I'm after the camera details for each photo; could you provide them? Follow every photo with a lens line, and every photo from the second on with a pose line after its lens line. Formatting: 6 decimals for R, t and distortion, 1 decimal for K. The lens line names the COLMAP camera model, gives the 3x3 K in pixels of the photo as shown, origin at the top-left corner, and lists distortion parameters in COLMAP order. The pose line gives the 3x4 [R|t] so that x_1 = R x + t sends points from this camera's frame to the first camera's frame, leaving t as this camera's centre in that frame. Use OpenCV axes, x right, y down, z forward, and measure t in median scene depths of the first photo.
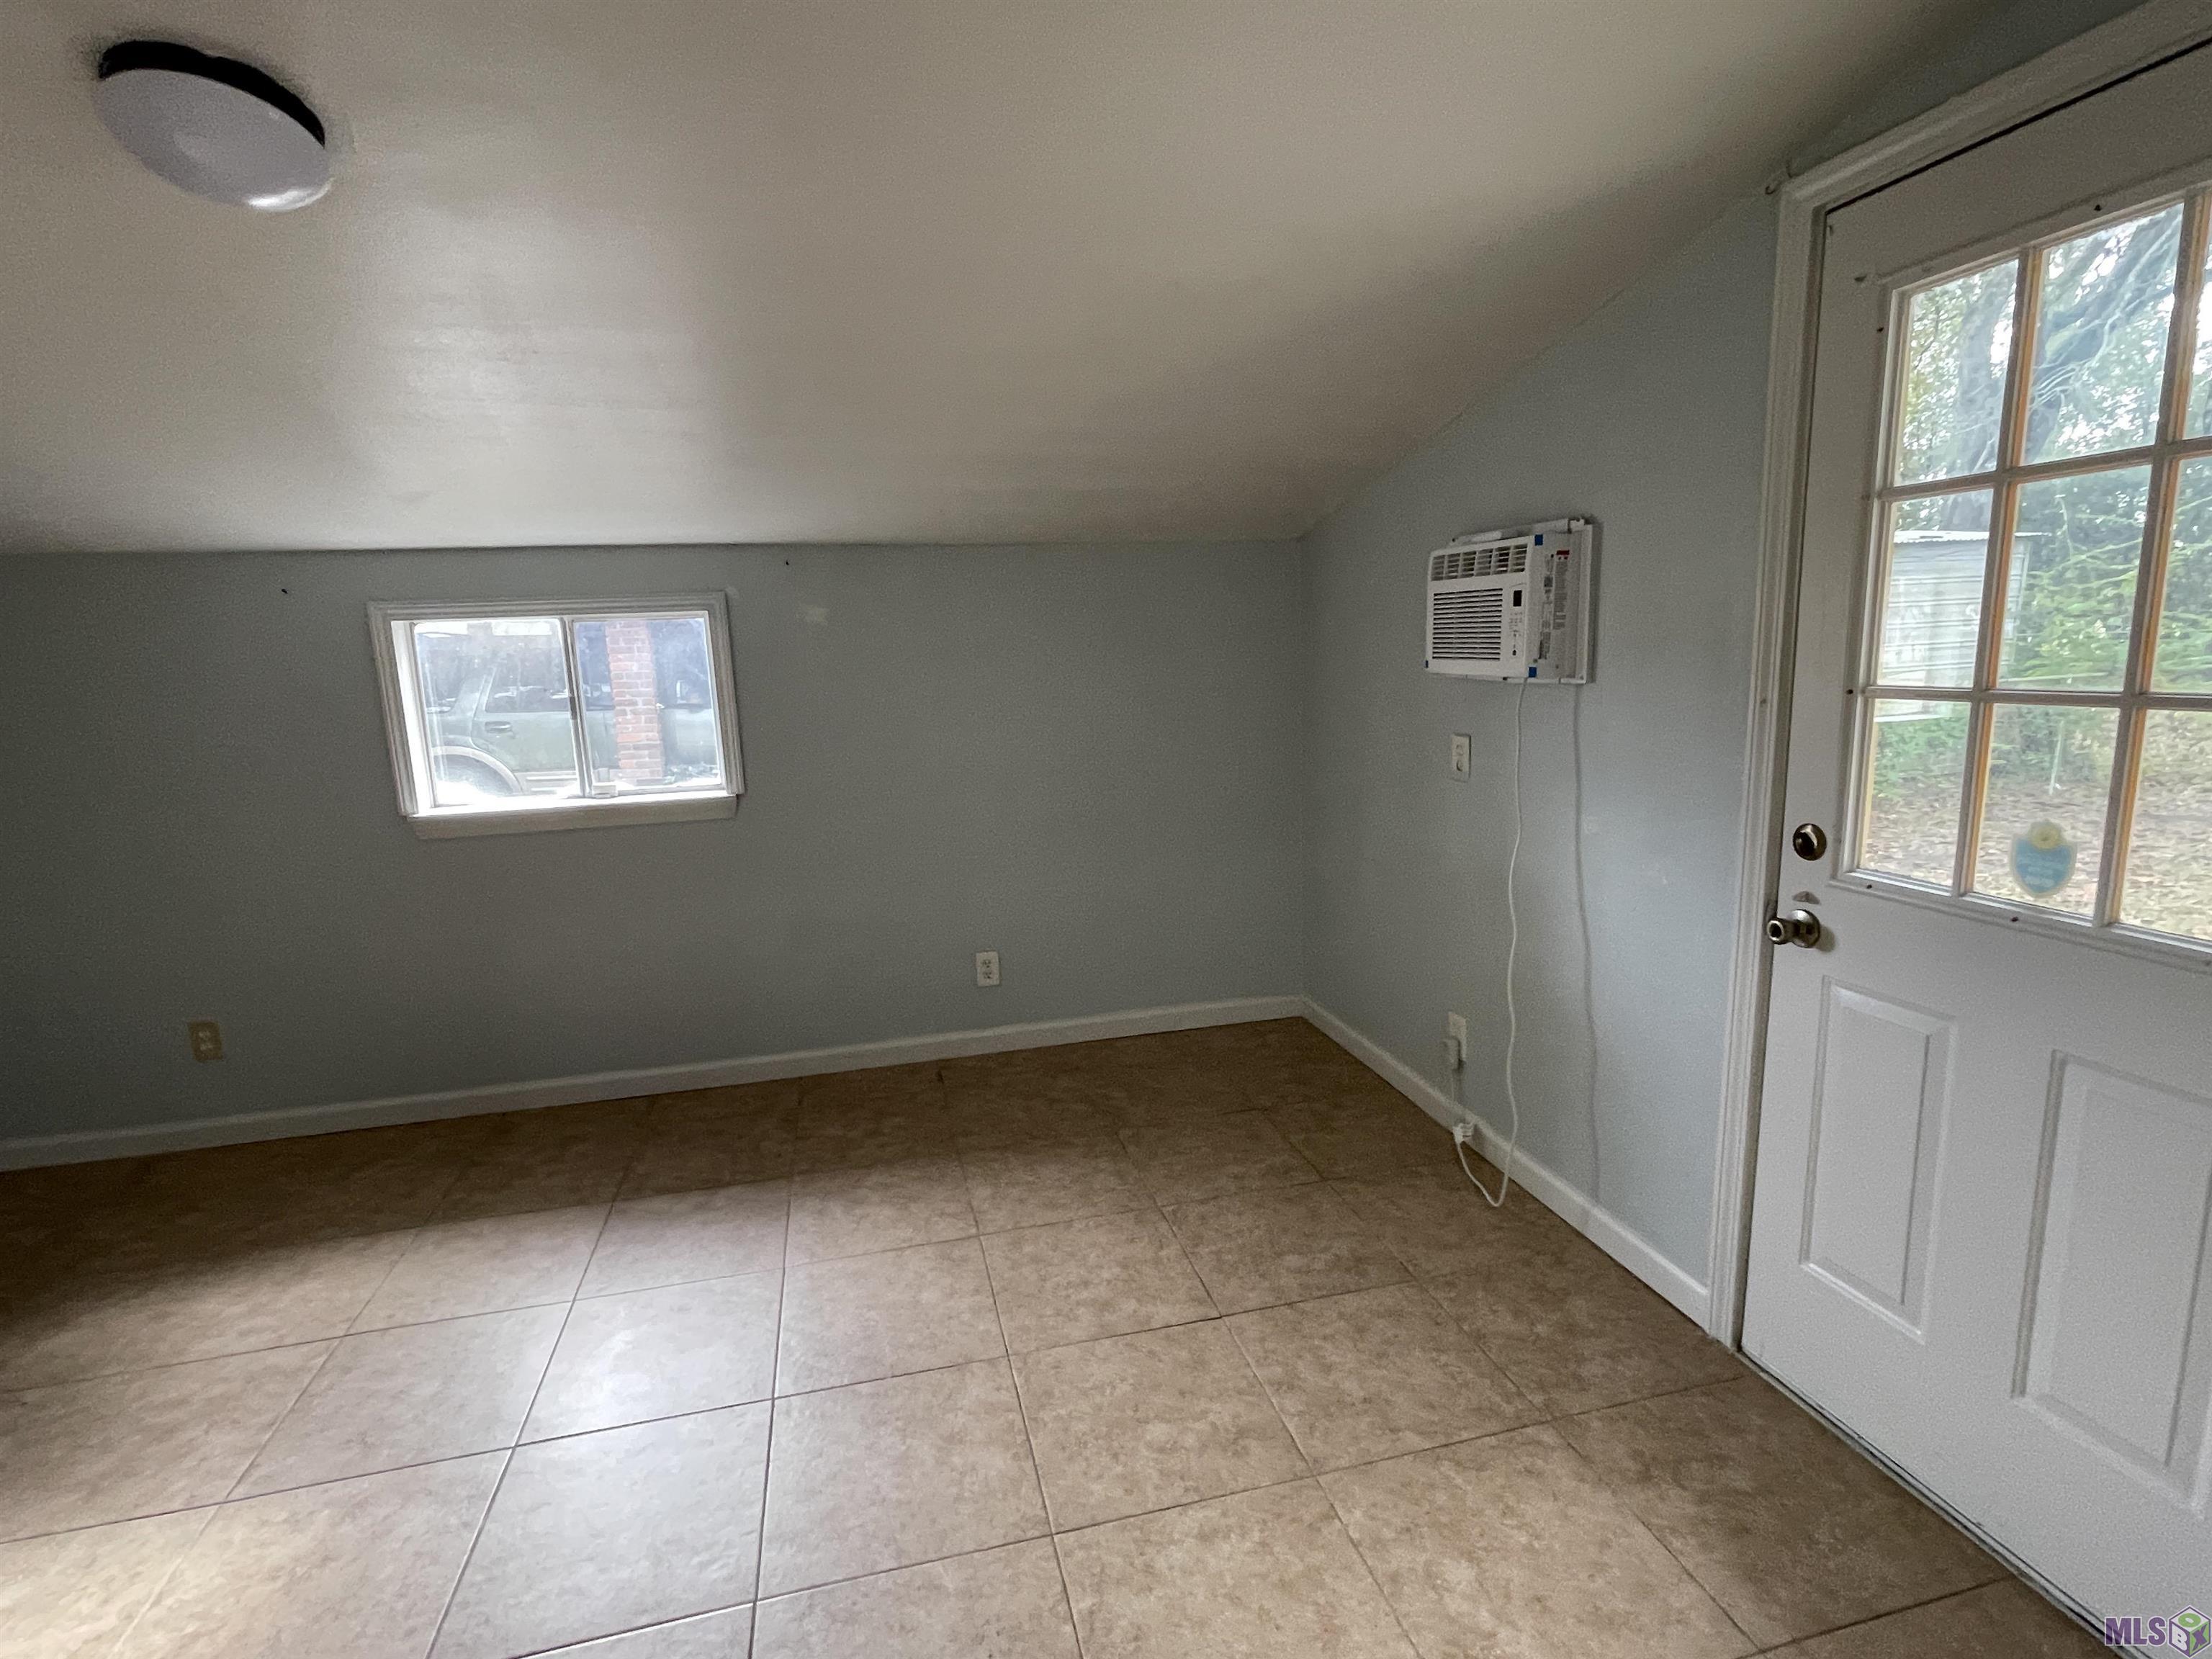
lens RADIAL K [[1091.9, 0, 1109.6], [0, 1091.9, 834.9], [0, 0, 1]] dist [-0.012095, 0.011715]
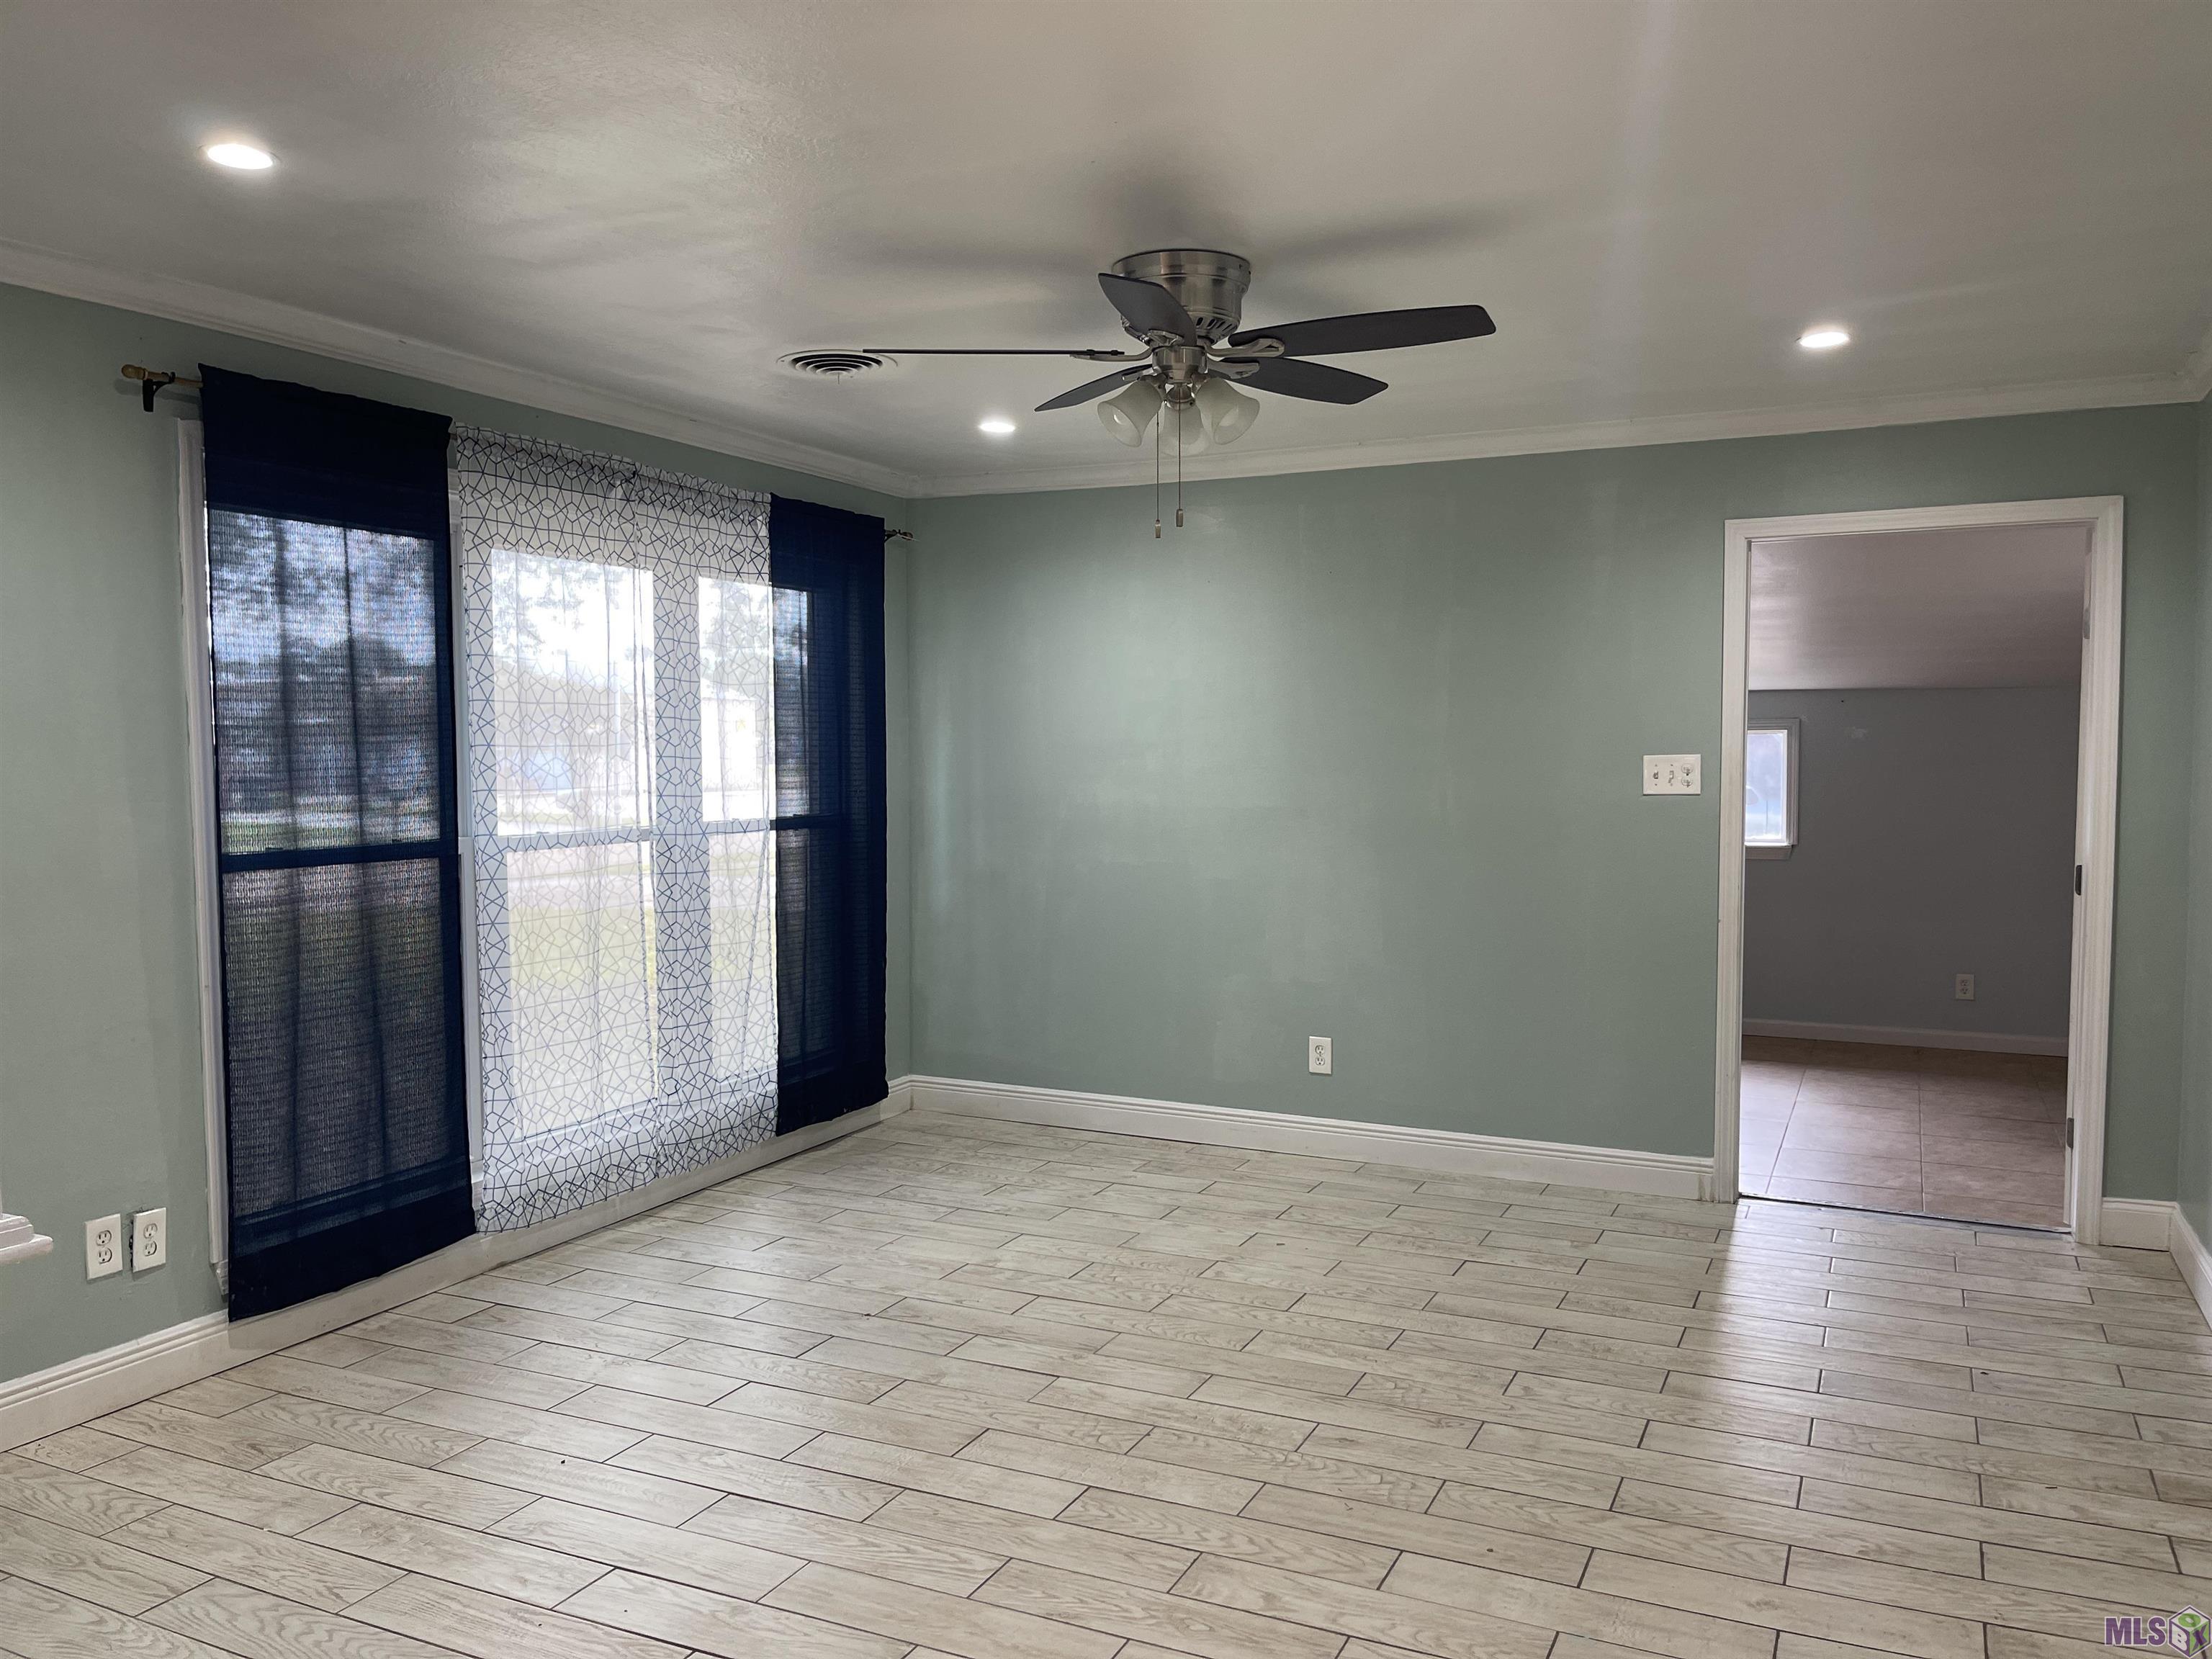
lens RADIAL K [[1668.6, 0, 1106.0], [0, 1668.6, 829.5], [0, 0, 1]] dist [0.035045, -0.010009]
pose [[0.775424, 0.064410, -0.628147, 0.636272], [-0.133840, 0.988946, -0.063814, 0.354639], [0.617094, 0.133555, 0.775473, -2.319760]]
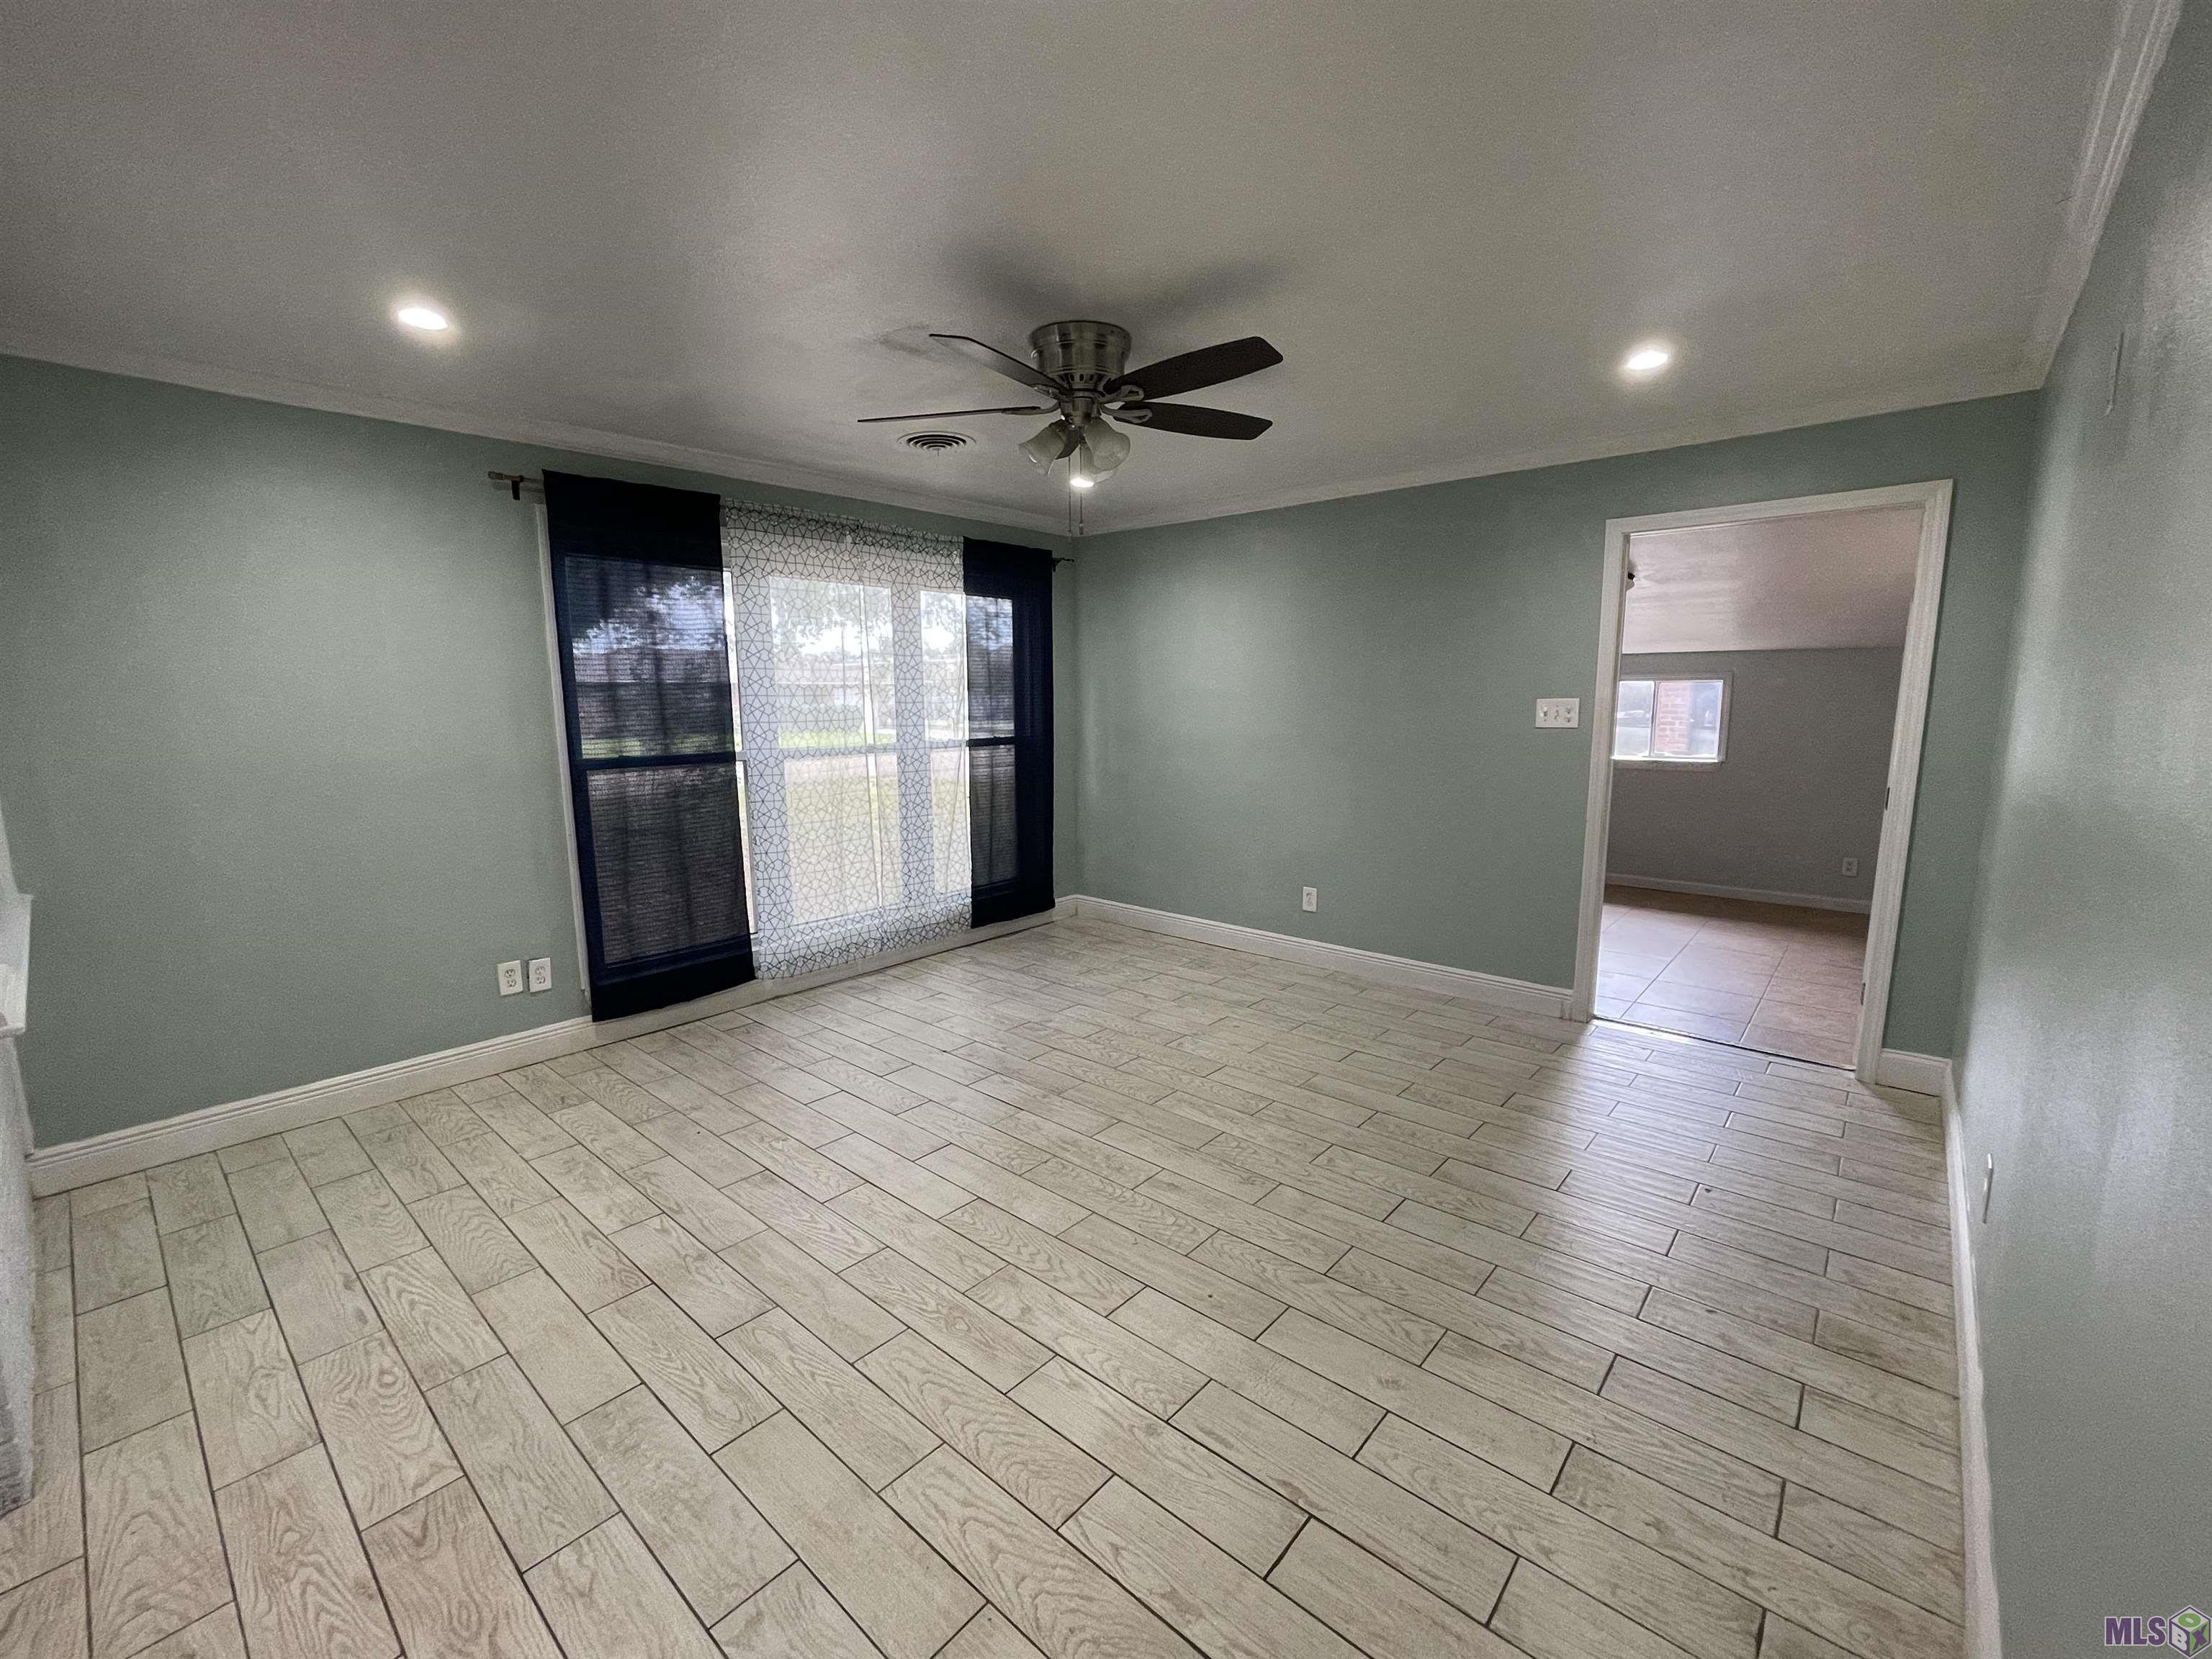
lens RADIAL K [[918.9, 0, 1098.2], [0, 918.9, 831.7], [0, 0, 1]] dist [-0.000123, 0.001086]
pose [[0.573160, 0.151894, -0.805243, 0.719592], [-0.155448, 0.984981, 0.075152, 0.249974], [0.804564, 0.082099, 0.588164, -1.745939]]
